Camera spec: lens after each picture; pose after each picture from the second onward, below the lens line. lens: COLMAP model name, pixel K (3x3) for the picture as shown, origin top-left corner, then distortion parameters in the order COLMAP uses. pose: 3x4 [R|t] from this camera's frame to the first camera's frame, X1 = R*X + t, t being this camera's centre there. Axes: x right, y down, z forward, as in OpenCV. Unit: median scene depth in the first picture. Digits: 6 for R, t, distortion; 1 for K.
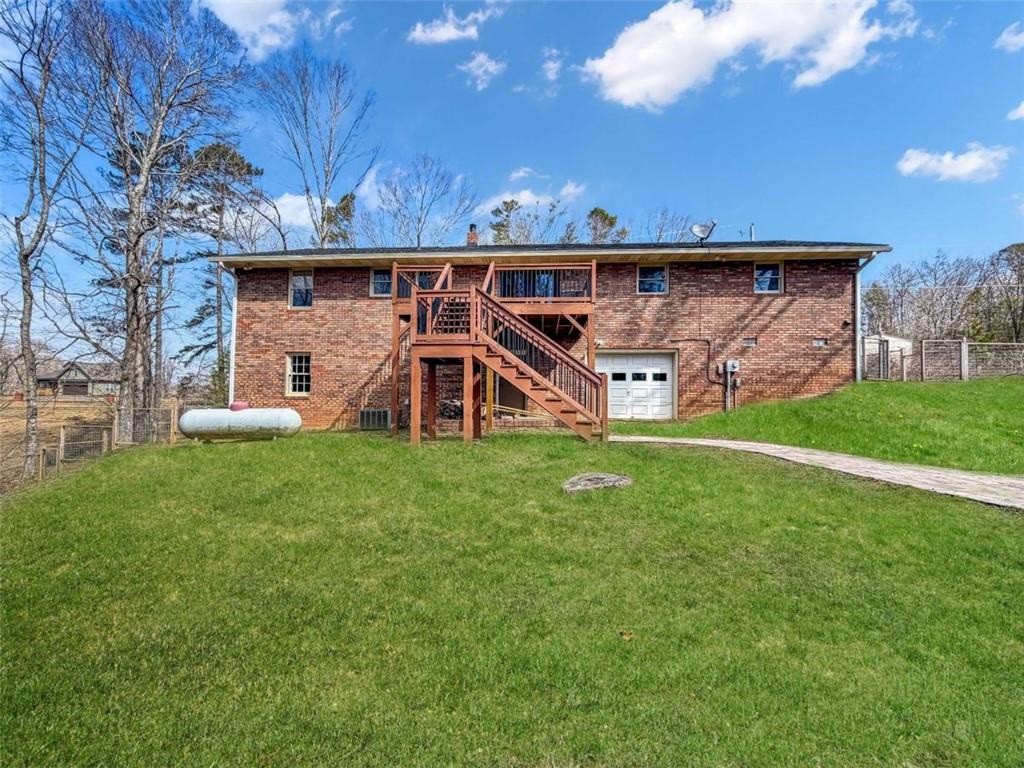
lens RADIAL K [[411.4, 0, 516.8], [0, 411.4, 390.1], [0, 0, 1]] dist [0.001954, -0.000159]
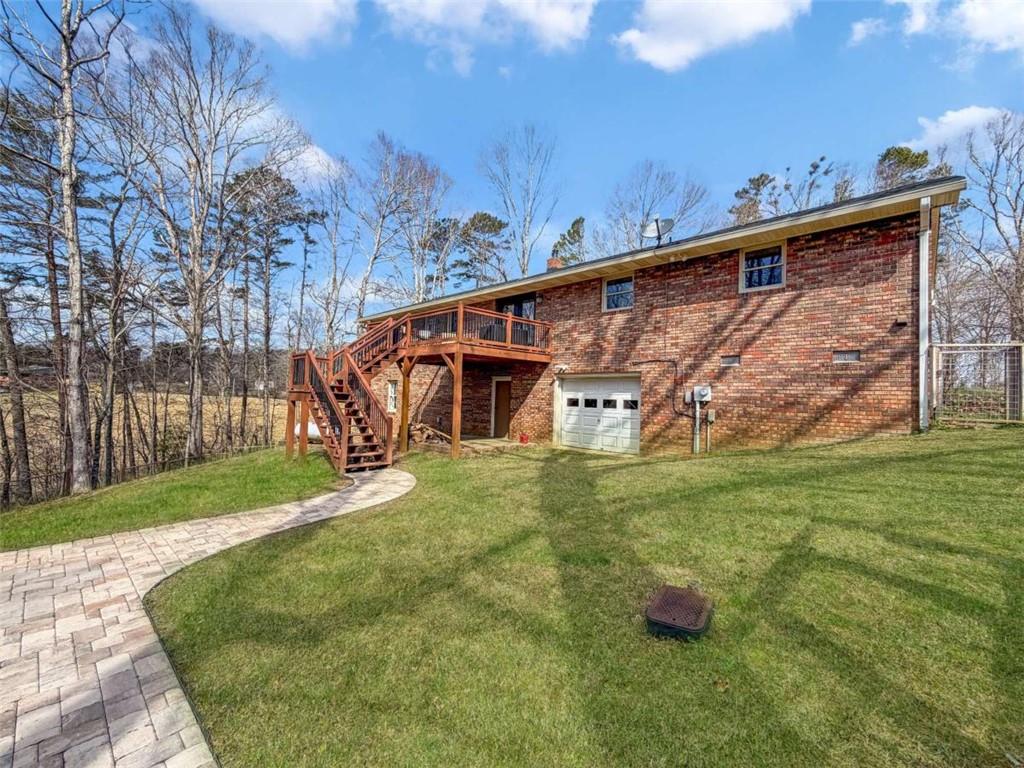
lens RADIAL K [[411.4, 0, 518.5], [0, 411.4, 382.6], [0, 0, 1]] dist [0.001954, -0.000159]
pose [[0.779496, -0.010355, -0.626322, 0.728239], [-0.005499, 0.999712, -0.023372, -0.058454], [0.626384, 0.021662, 0.779214, 0.192654]]
